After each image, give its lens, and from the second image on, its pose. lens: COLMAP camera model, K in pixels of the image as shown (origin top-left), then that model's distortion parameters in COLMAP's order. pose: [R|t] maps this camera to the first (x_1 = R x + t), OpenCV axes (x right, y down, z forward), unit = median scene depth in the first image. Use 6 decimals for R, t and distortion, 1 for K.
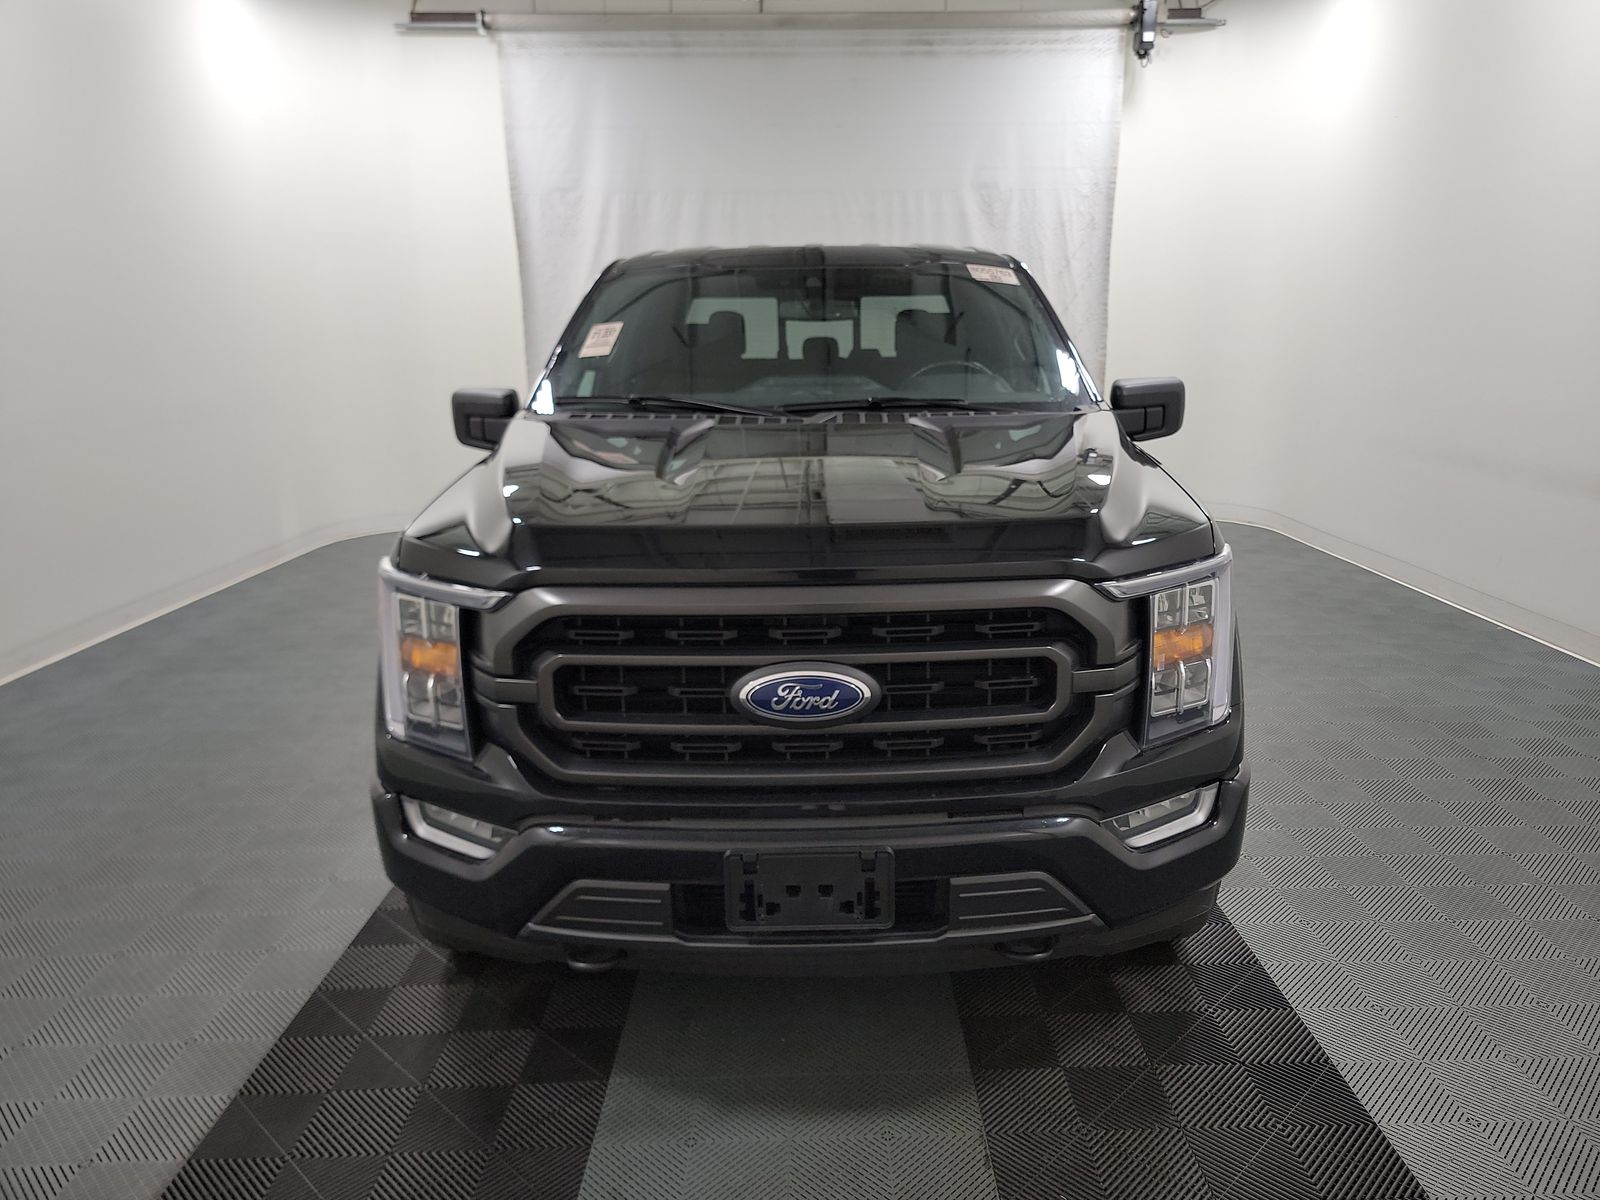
lens RADIAL K [[1117.0, 0, 837.2], [0, 1117.0, 570.2], [0, 0, 1]] dist [0.031380, -0.002802]
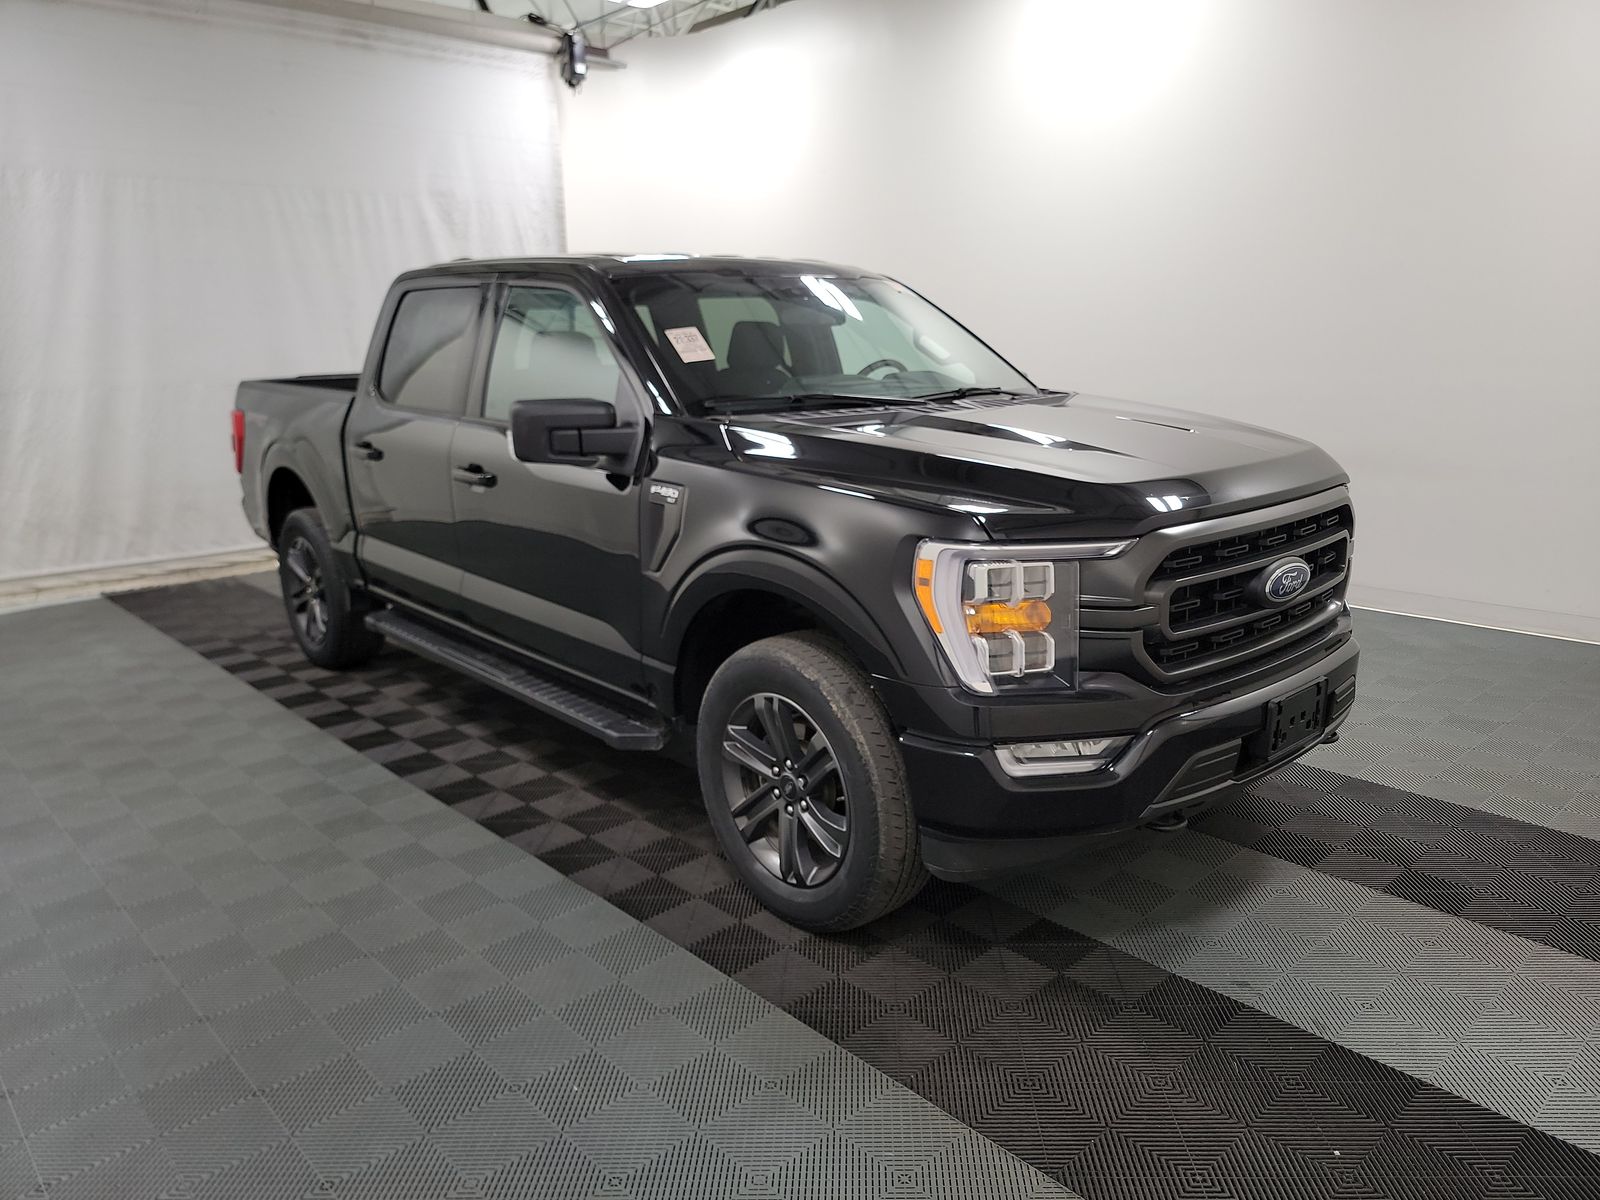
lens RADIAL K [[1117.0, 0, 837.2], [0, 1117.0, 570.2], [0, 0, 1]] dist [0.031380, -0.002802]
pose [[0.744173, -0.141084, 0.652918, -0.301239], [0.150235, 0.987749, 0.042202, -0.010597], [-0.650874, 0.066686, 0.756252, 0.062579]]
